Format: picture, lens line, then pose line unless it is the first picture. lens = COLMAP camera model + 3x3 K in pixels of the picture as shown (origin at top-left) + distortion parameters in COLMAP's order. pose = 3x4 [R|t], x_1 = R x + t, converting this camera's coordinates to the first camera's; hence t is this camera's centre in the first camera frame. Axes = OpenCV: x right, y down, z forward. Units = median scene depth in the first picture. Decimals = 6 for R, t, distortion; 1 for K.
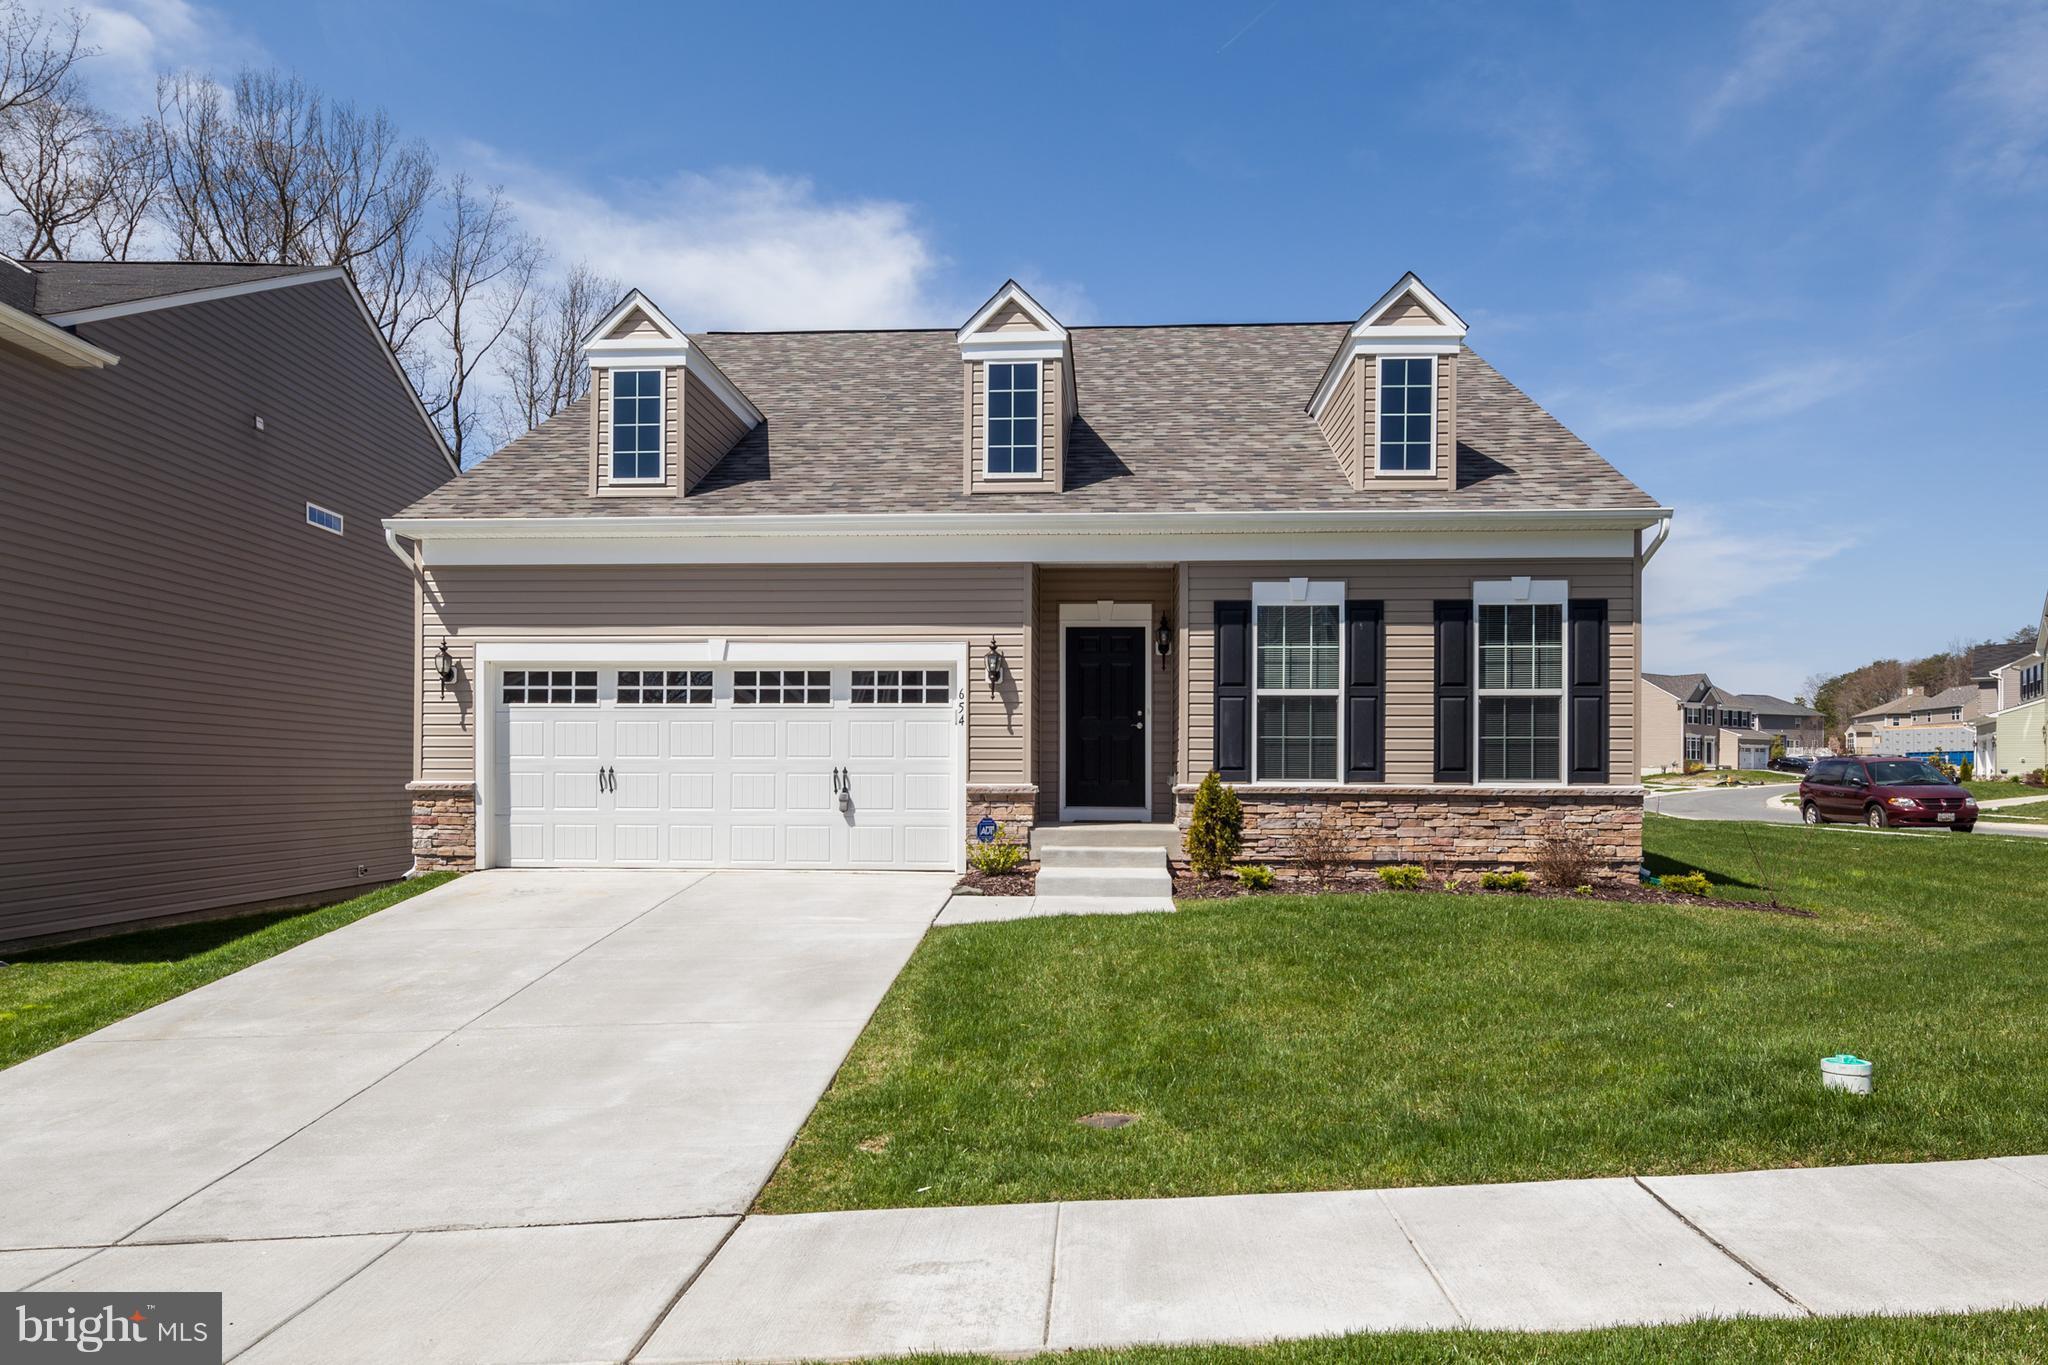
lens RADIAL K [[1226.3, 0, 1024.4], [0, 1226.3, 740.2], [0, 0, 1]] dist [-0.018016, 0.000433]
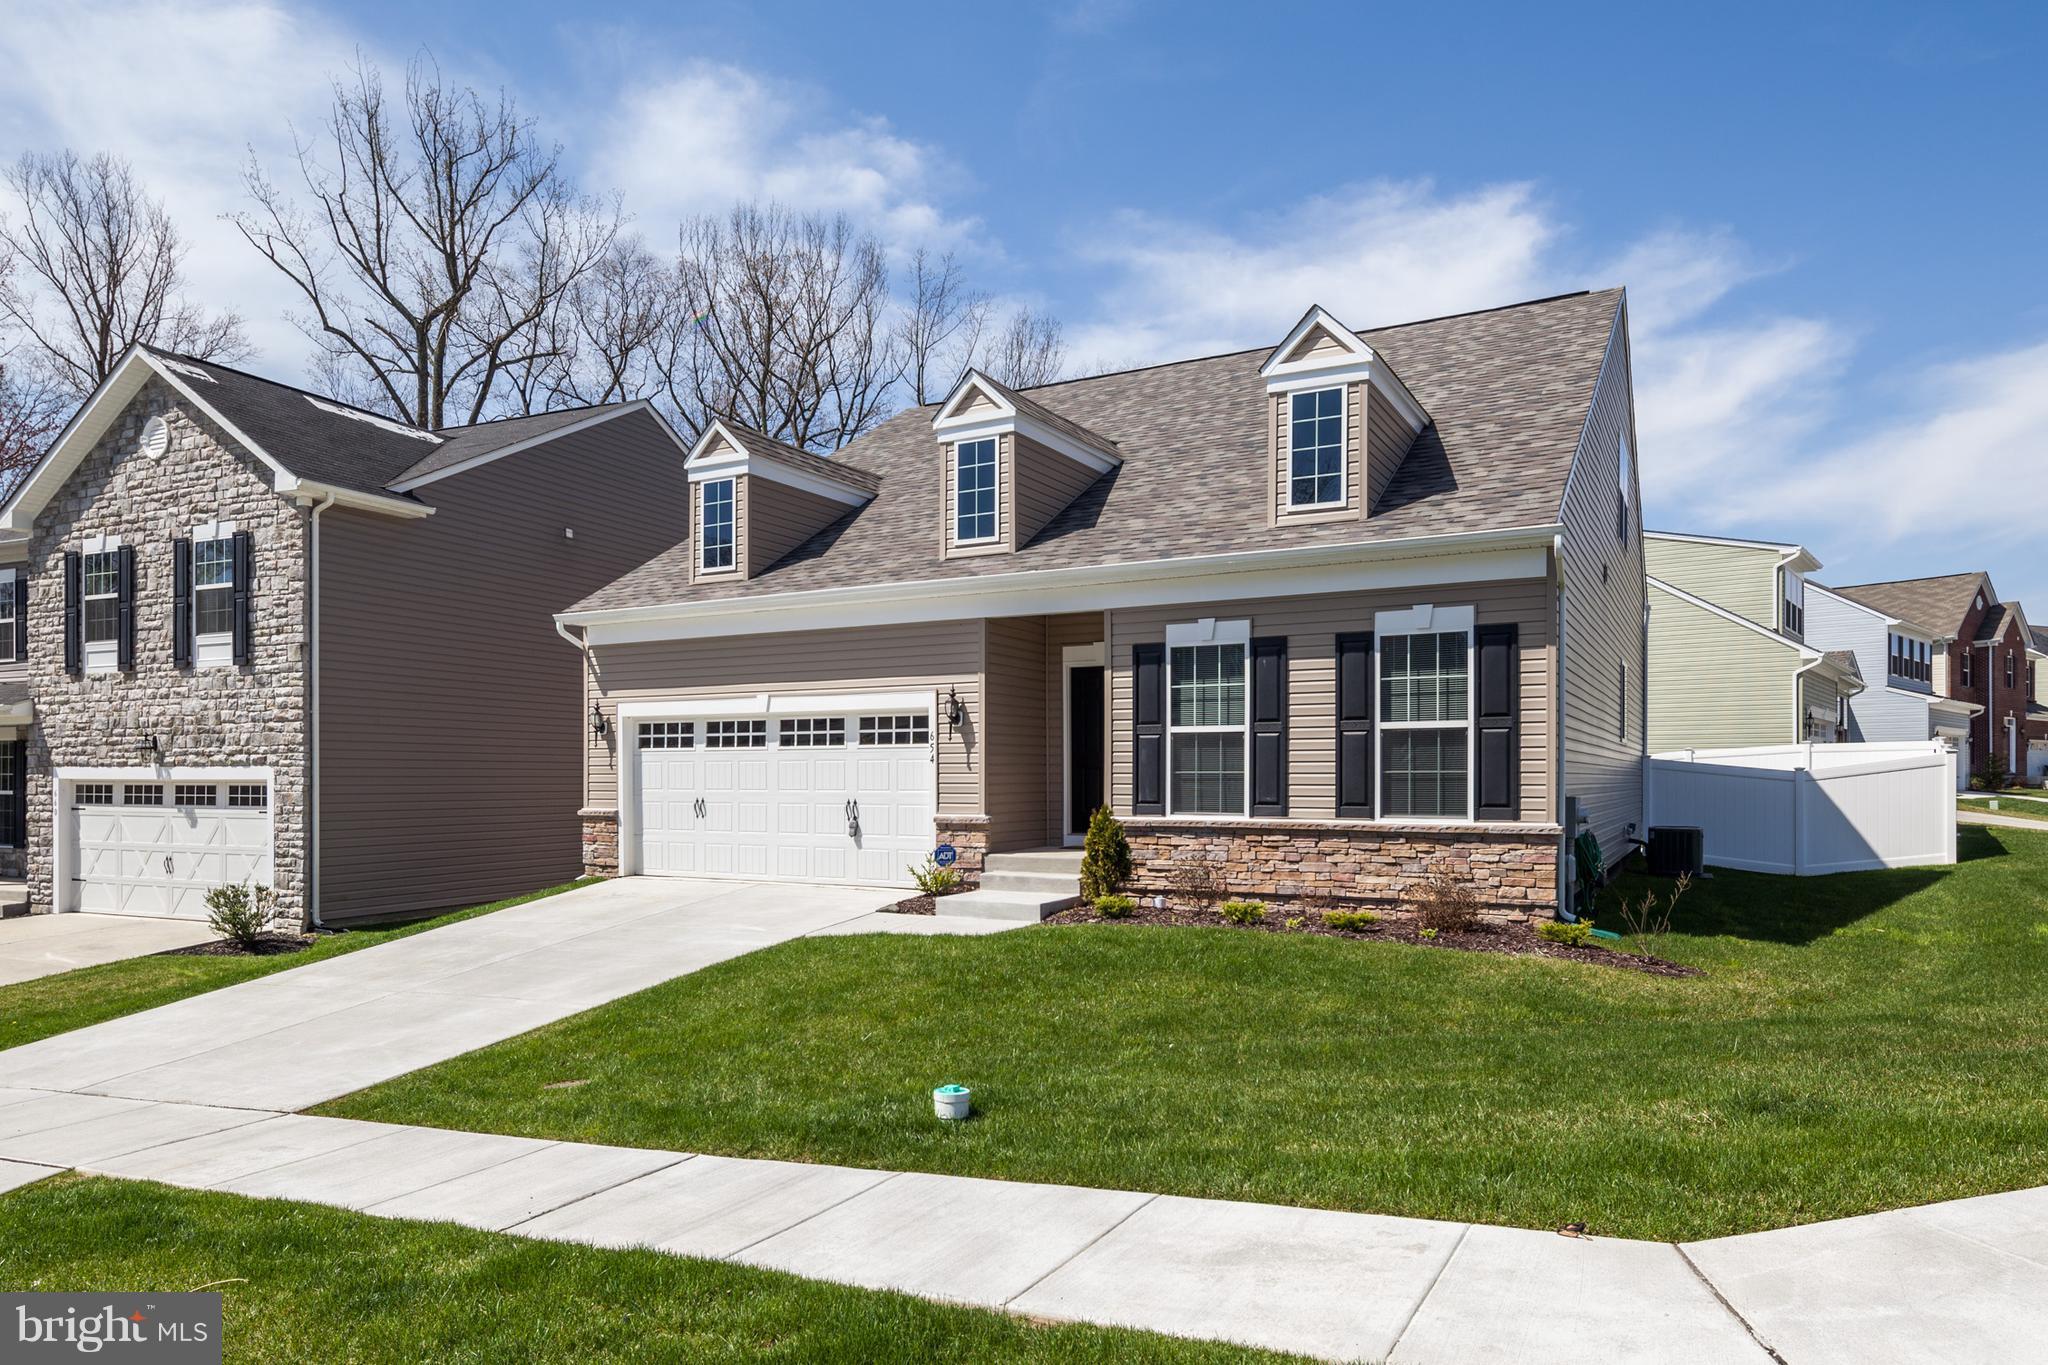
lens RADIAL K [[1272.5, 0, 1024.3], [0, 1272.5, 780.8], [0, 0, 1]] dist [-0.050056, 0.000147]
pose [[0.901743, -0.001199, -0.432271, 0.541698], [0.002788, 0.999991, 0.003043, 0.001039], [0.432263, -0.003949, 0.901739, -0.033328]]
